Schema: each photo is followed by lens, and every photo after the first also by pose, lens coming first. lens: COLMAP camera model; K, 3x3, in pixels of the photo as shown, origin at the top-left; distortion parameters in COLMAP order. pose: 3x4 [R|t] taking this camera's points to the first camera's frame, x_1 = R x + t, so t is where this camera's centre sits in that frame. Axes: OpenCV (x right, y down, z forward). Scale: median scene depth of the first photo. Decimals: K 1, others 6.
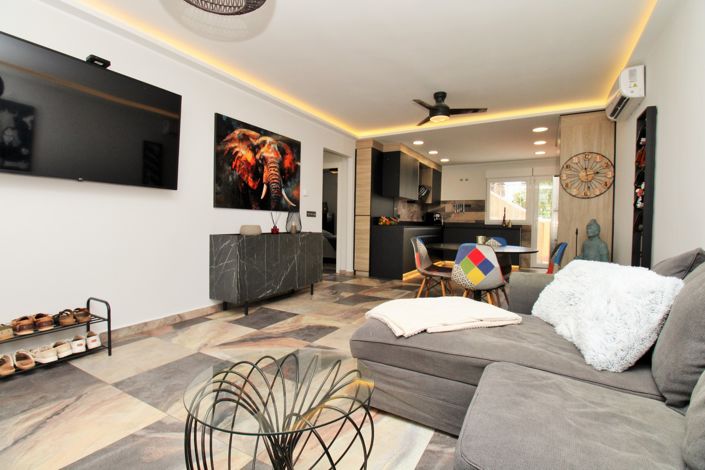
lens RADIAL K [[331.5, 0, 354.6], [0, 331.5, 232.2], [0, 0, 1]] dist [0.001987, -0.014860]
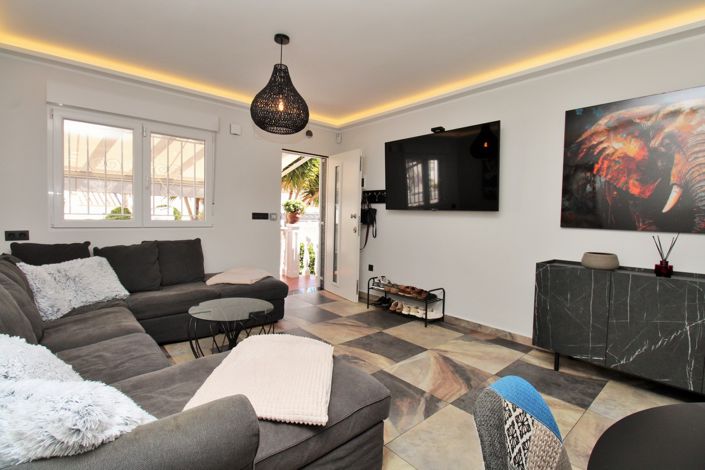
lens RADIAL K [[331.5, 0, 354.6], [0, 331.5, 232.2], [0, 0, 1]] dist [0.001987, -0.014860]
pose [[-0.328557, 0.027886, -0.944073, 0.521725], [-0.054764, 0.997320, 0.048518, -0.074045], [0.942895, 0.067642, -0.326149, 0.788040]]
